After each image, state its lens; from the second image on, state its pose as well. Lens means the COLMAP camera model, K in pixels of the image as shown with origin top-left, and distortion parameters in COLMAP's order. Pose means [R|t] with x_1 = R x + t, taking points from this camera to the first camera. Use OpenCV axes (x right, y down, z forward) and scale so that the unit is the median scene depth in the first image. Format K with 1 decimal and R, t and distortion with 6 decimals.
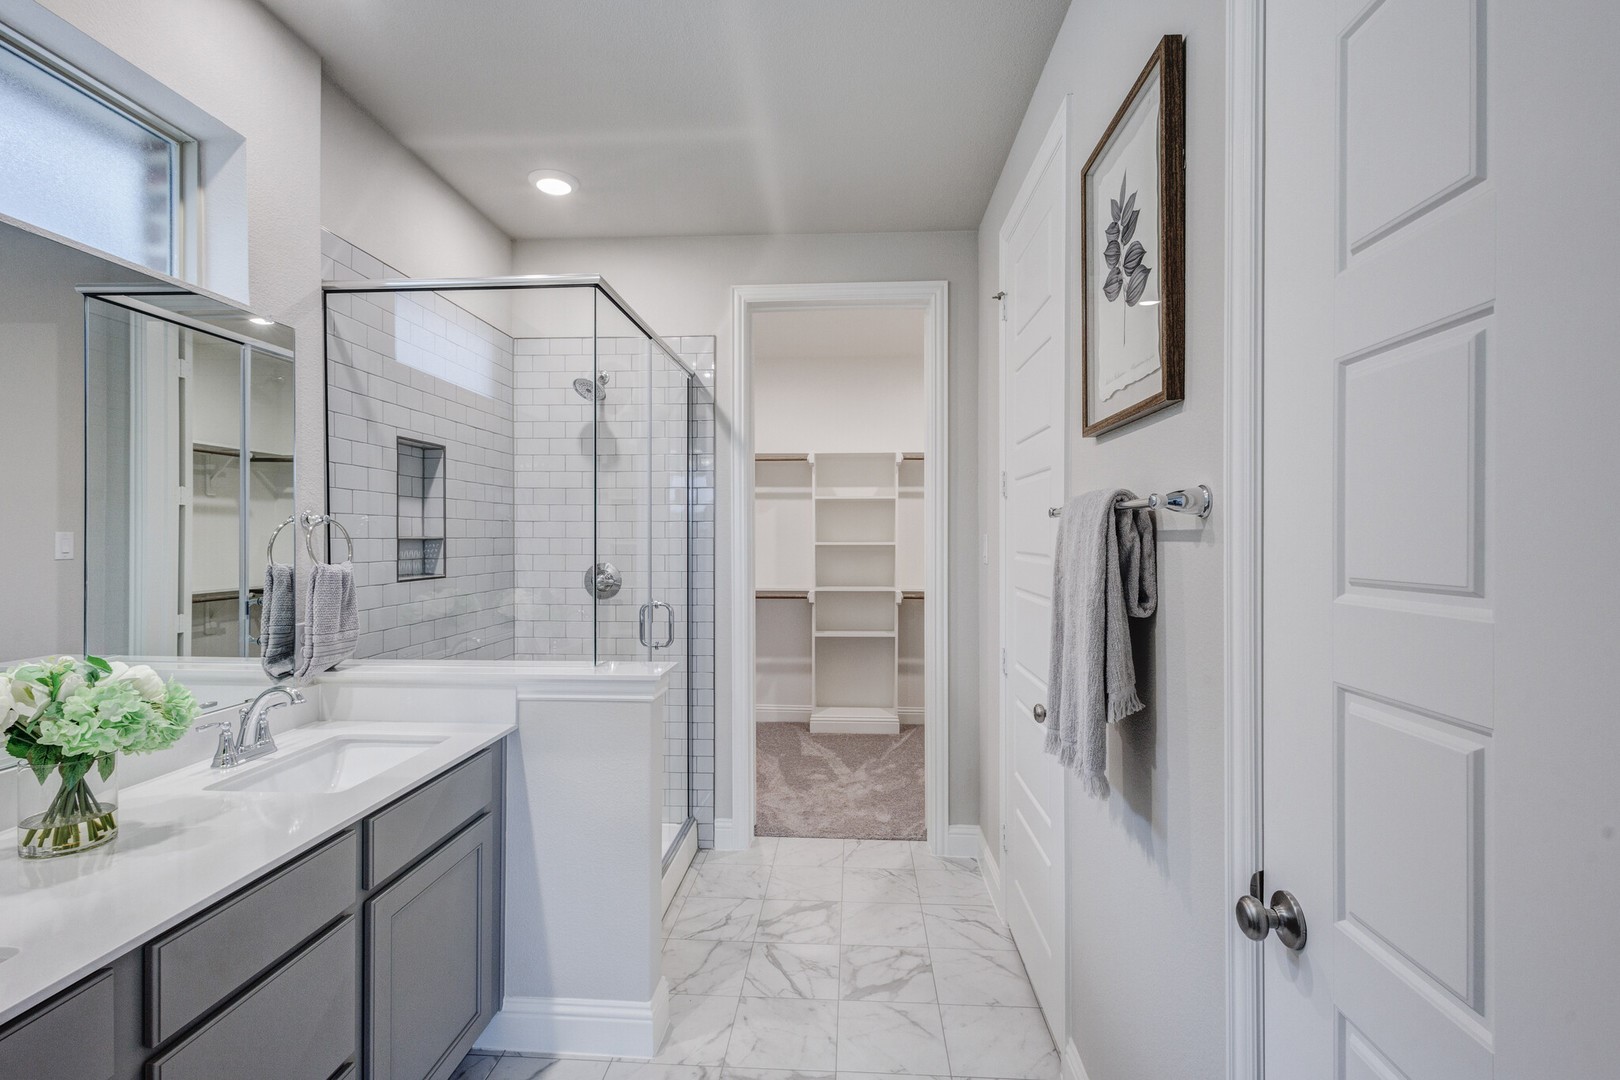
lens RADIAL K [[761.9, 0, 807.2], [0, 761.9, 541.0], [0, 0, 1]] dist [0.003738, 0.000059]
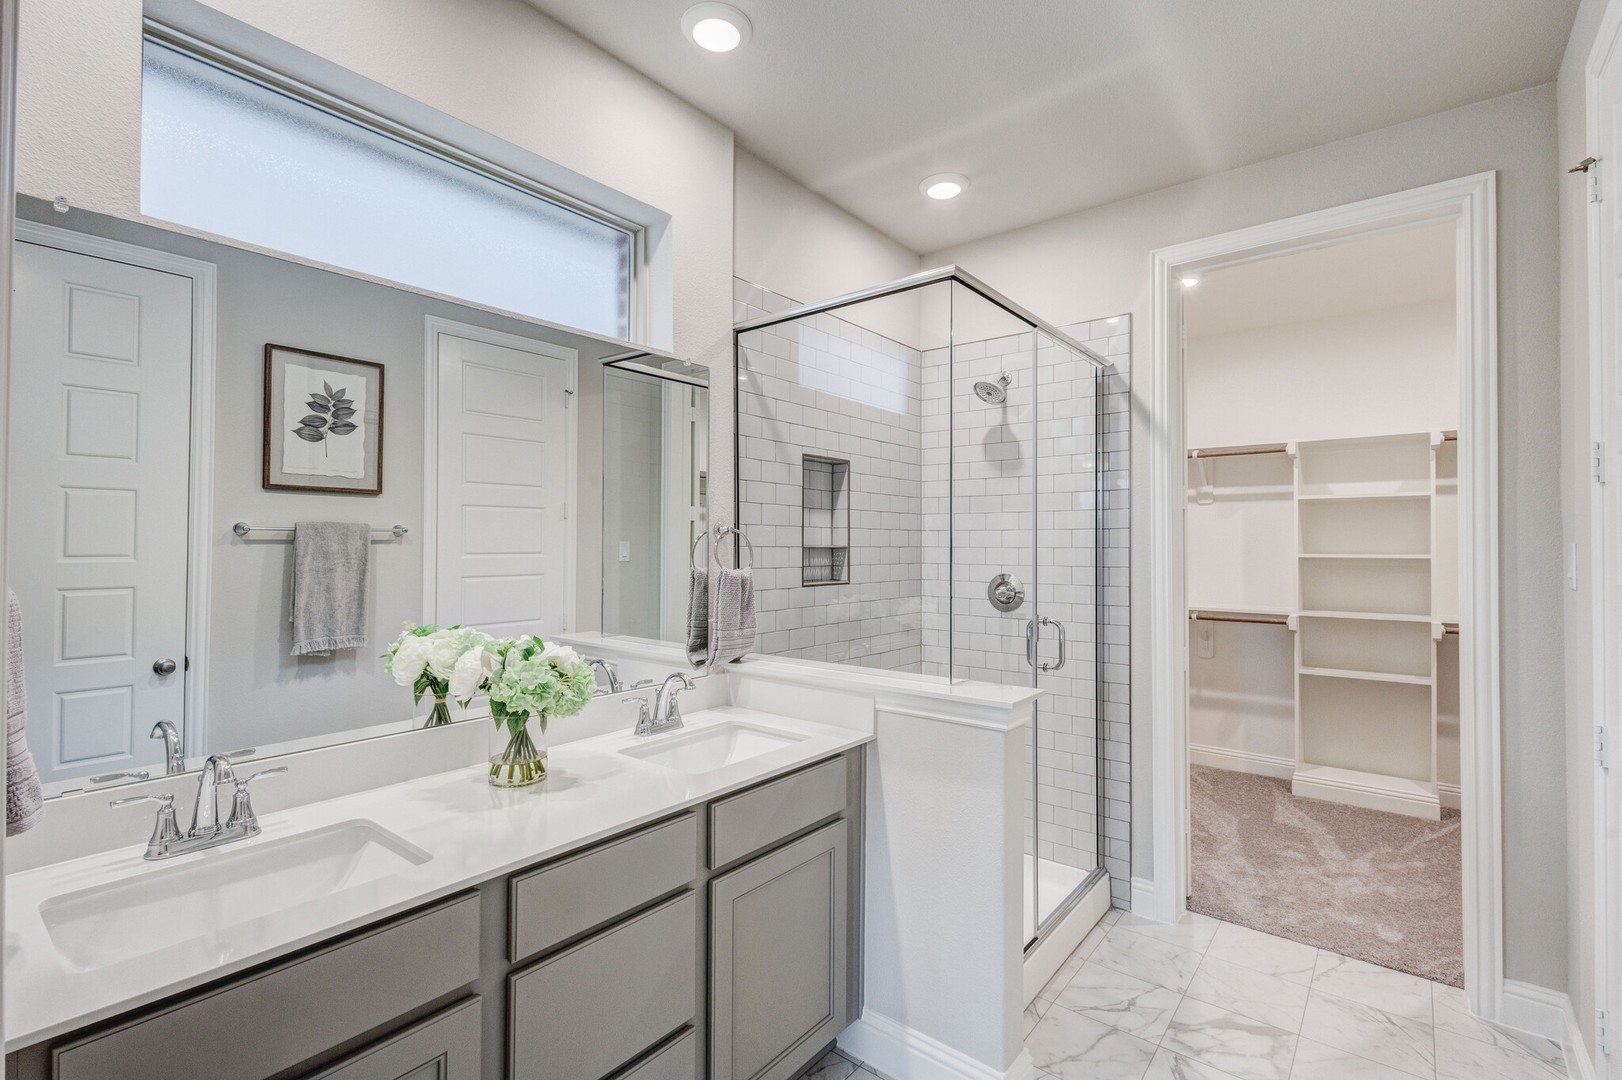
lens RADIAL K [[745.3, 0, 811.0], [0, 745.3, 540.0], [0, 0, 1]] dist [0.004004, -0.000735]
pose [[0.809515, -0.002828, -0.587093, 0.097897], [-0.006209, 0.999891, -0.013379, 0.000944], [0.587067, 0.014476, 0.809409, 0.131416]]
